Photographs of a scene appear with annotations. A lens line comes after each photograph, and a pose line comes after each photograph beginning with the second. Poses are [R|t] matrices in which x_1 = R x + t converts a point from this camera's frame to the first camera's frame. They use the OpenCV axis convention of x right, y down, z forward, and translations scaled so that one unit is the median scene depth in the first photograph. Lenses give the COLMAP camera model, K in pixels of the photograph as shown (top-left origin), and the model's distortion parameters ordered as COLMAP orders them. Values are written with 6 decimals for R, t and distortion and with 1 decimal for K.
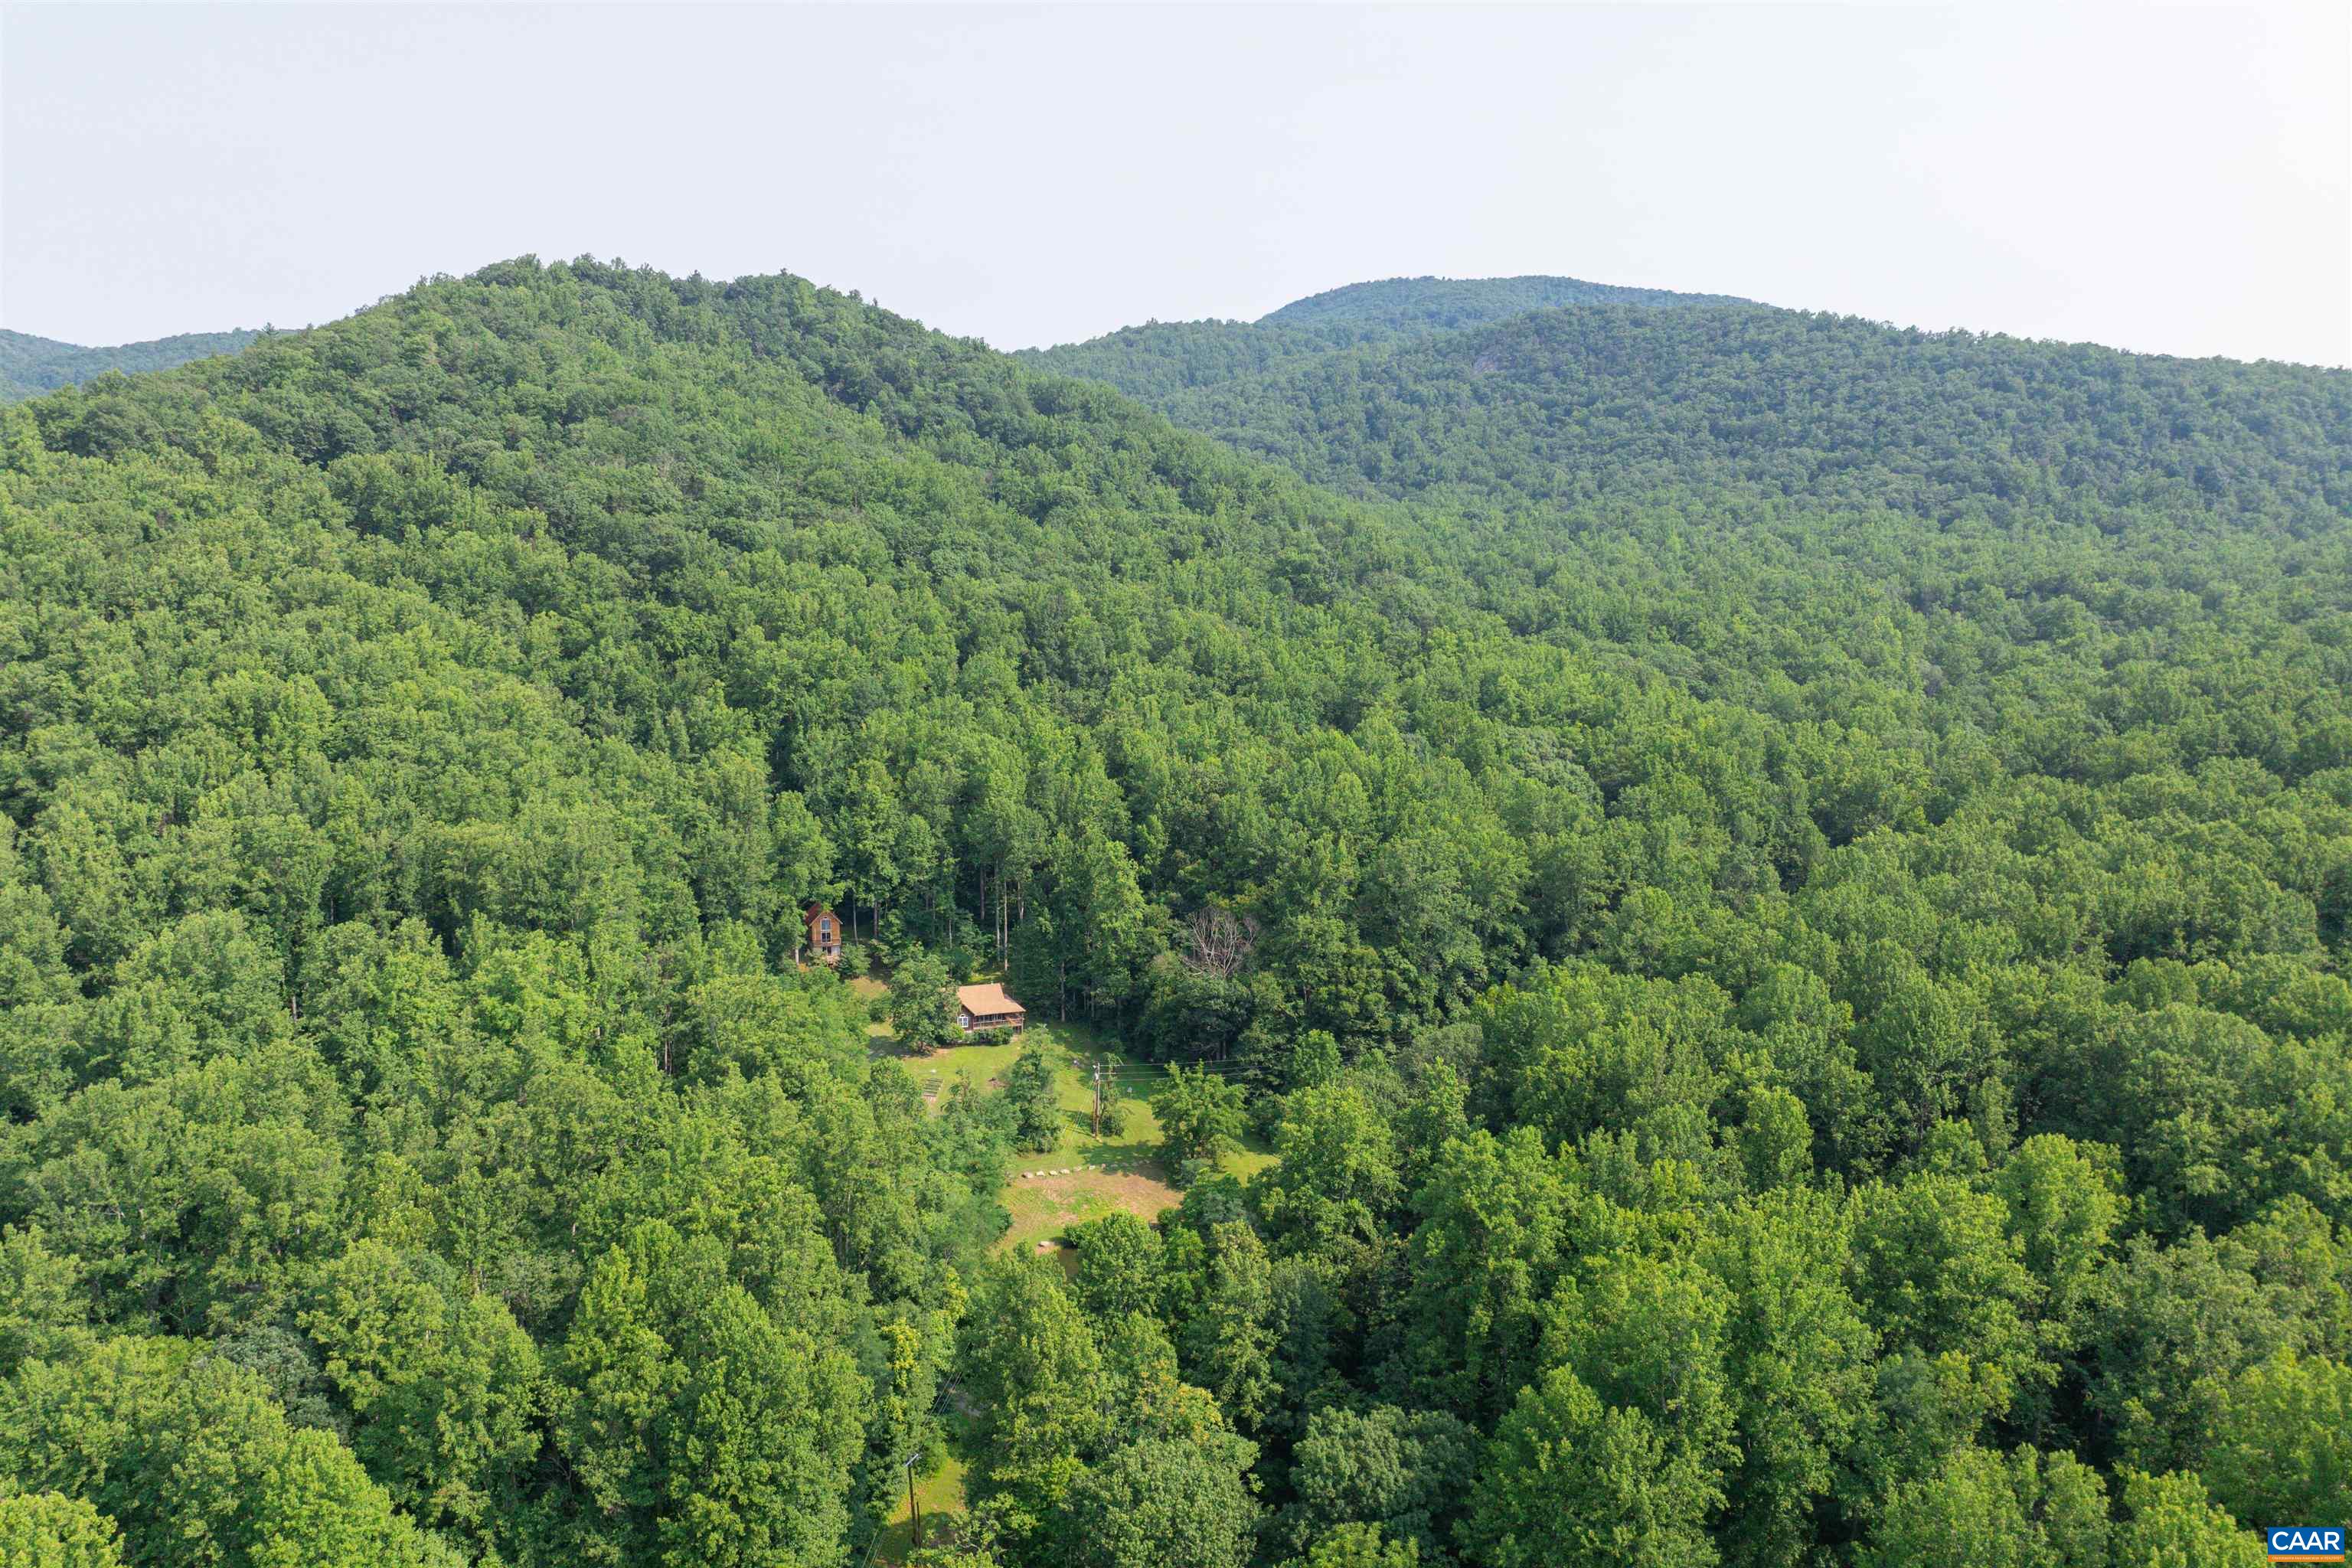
lens RADIAL K [[1654.8, 0, 1183.6], [0, 1654.8, 828.5], [0, 0, 1]] dist [-0.041579, 0.005629]
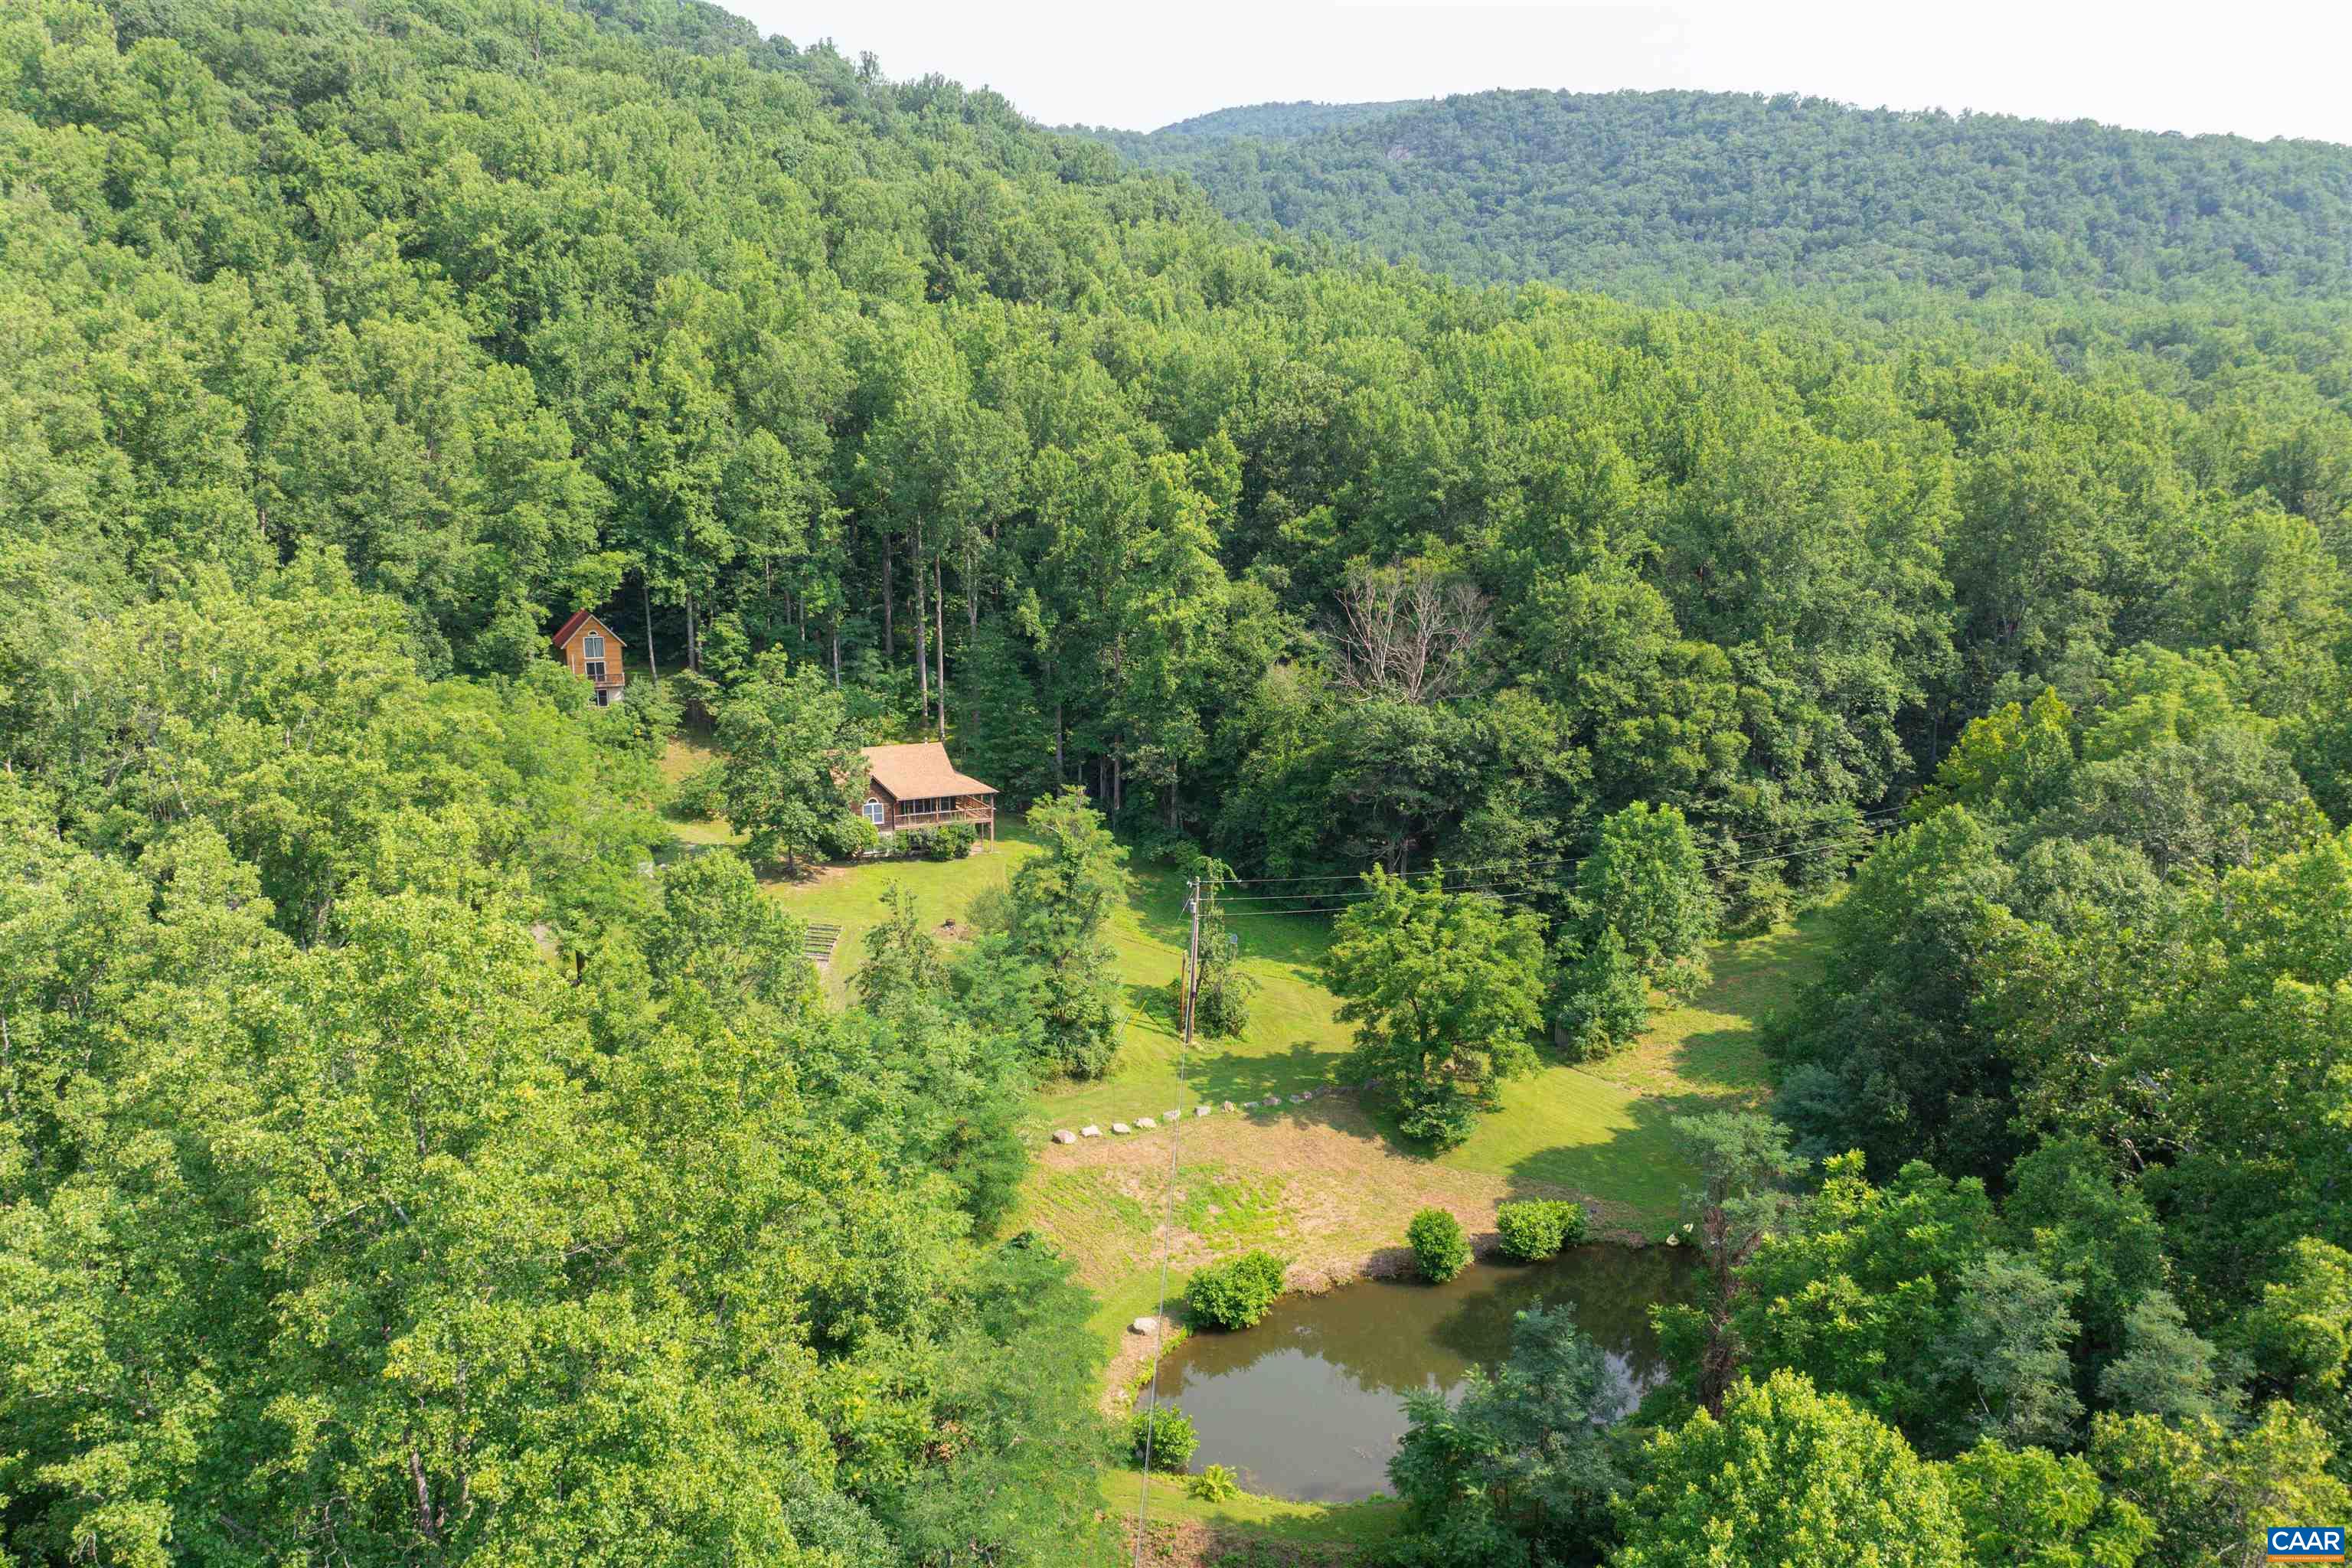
lens RADIAL K [[1654.8, 0, 1175.6], [0, 1654.8, 866.9], [0, 0, 1]] dist [-0.041579, 0.005629]
pose [[0.996419, -0.018525, 0.082496, -0.074177], [0.010920, 0.995727, 0.091701, 0.077558], [-0.083842, -0.090471, 0.992364, 0.439581]]
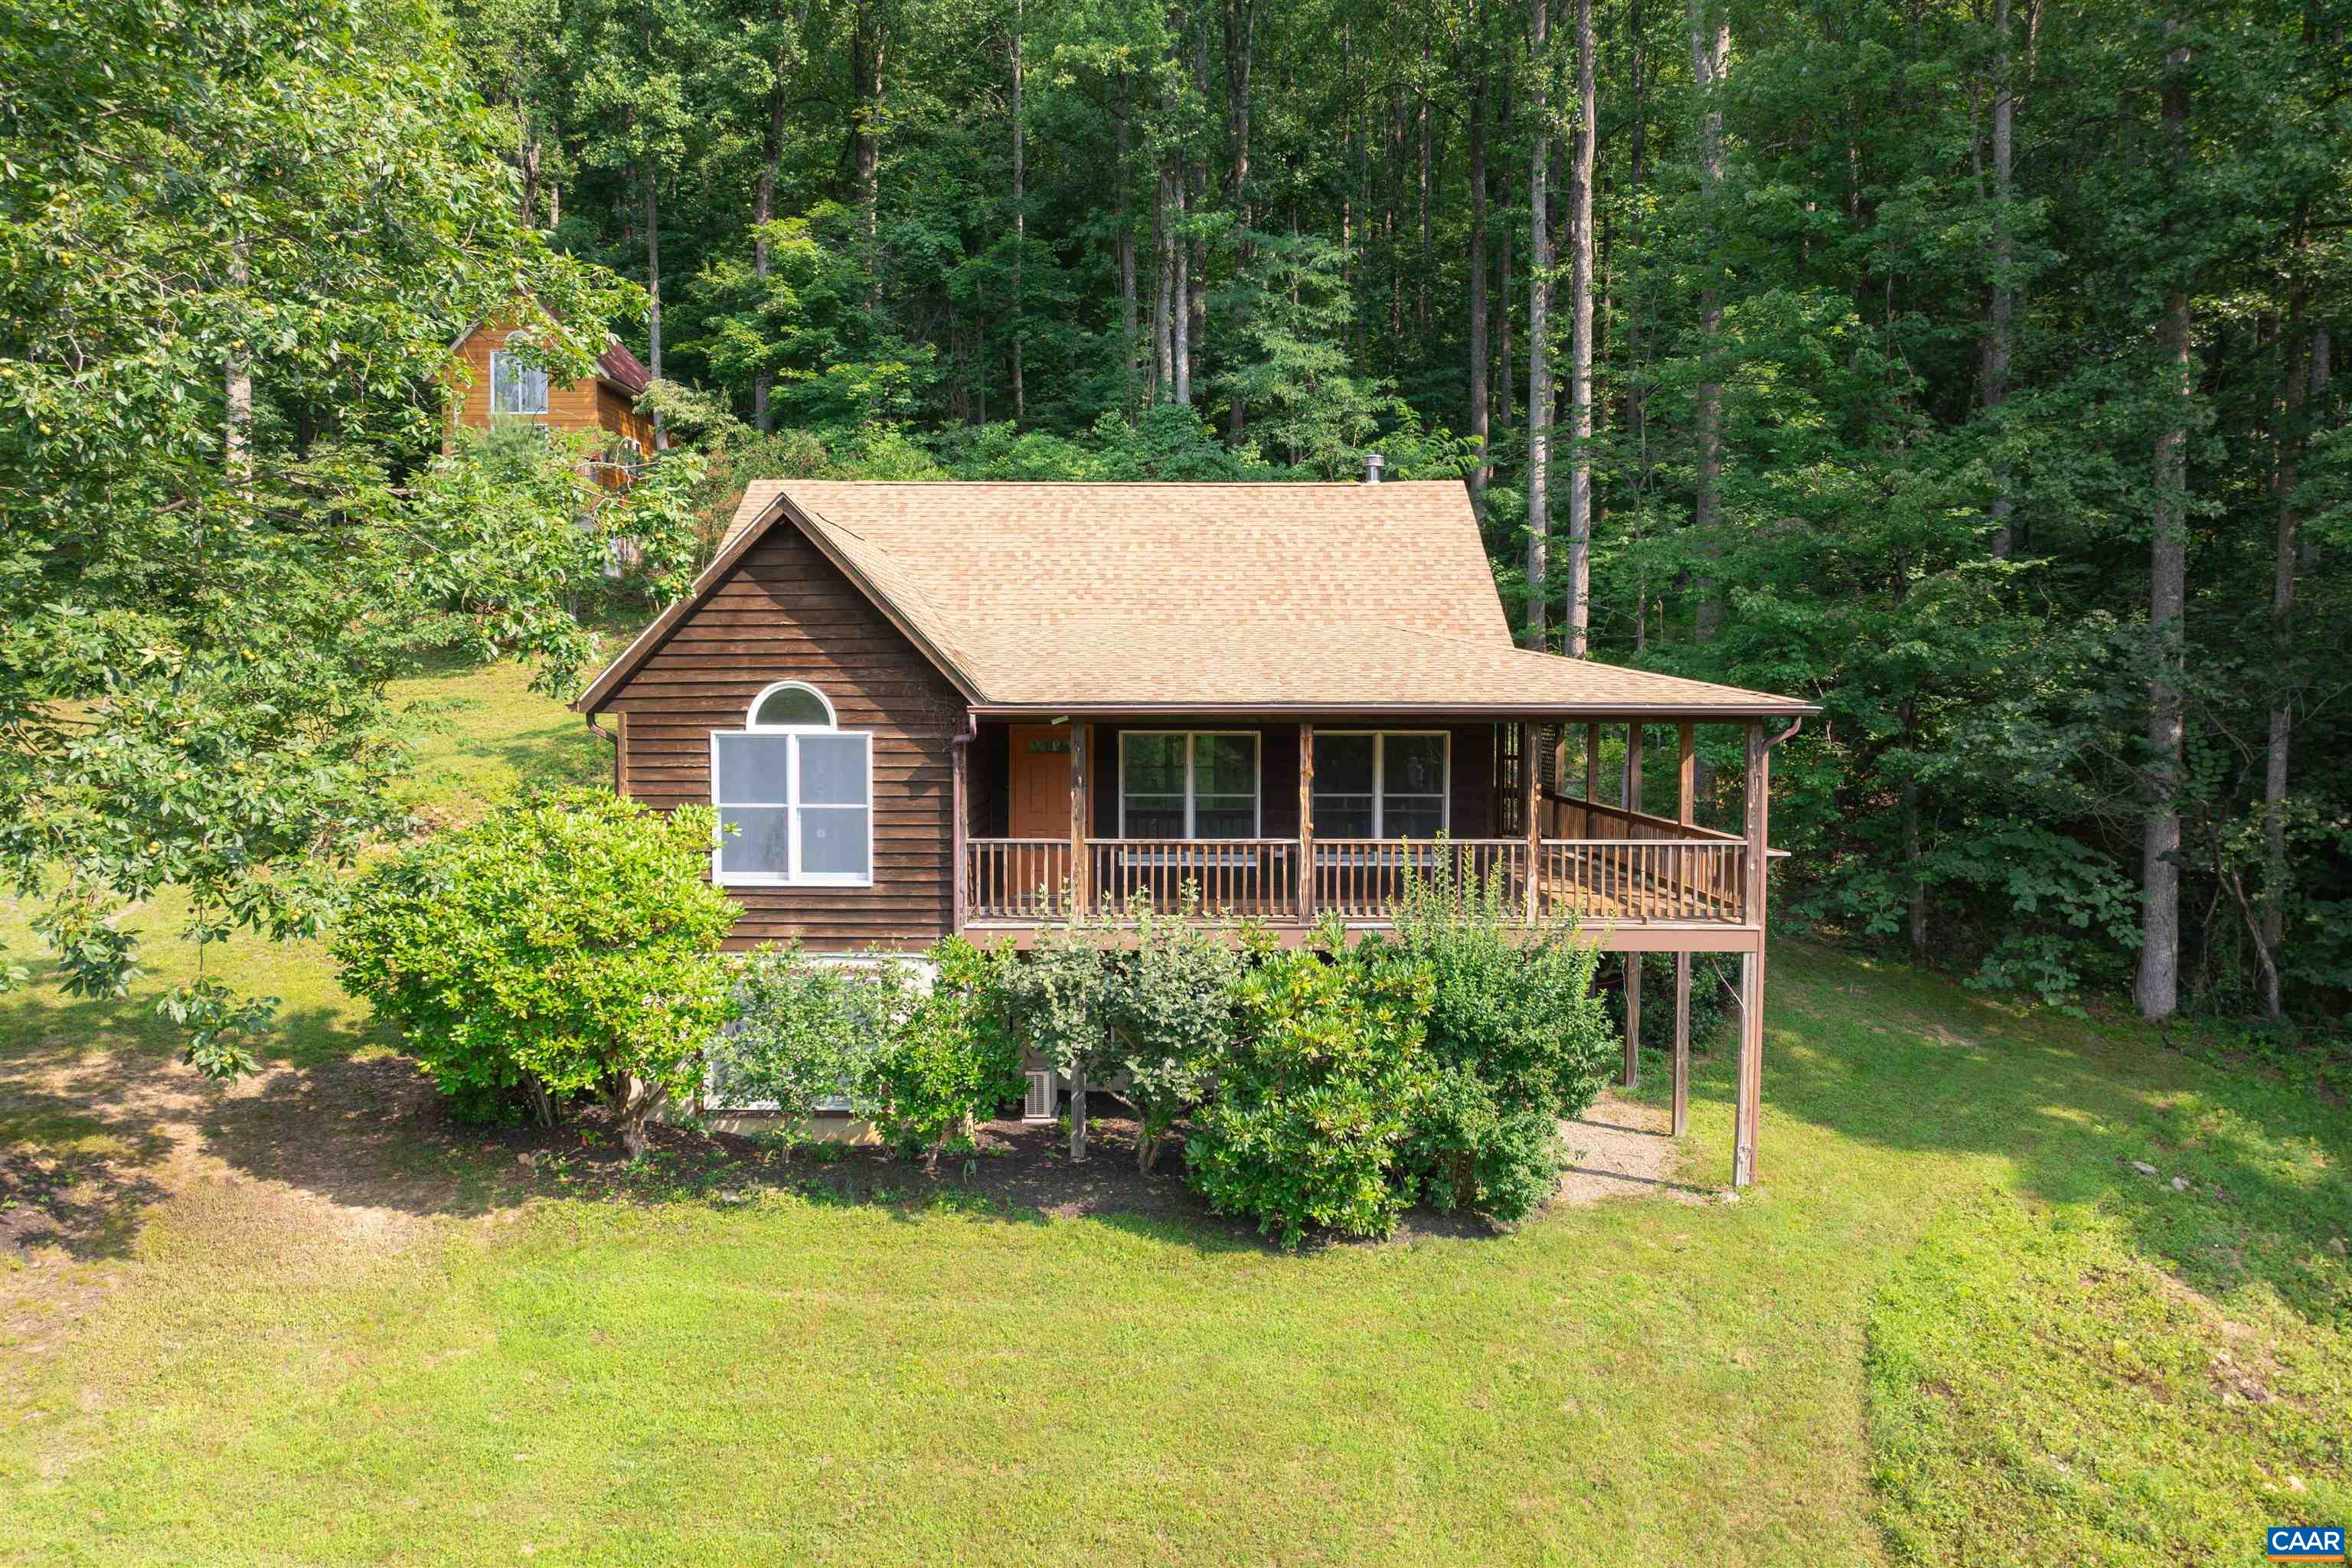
lens RADIAL K [[1654.8, 0, 1192.1], [0, 1654.8, 792.0], [0, 0, 1]] dist [-0.041579, 0.005629]
pose [[0.934885, 0.021566, -0.354295, -0.084261], [-0.053037, 0.995434, -0.079357, 0.105401], [0.350966, 0.092980, 0.931760, 0.824695]]
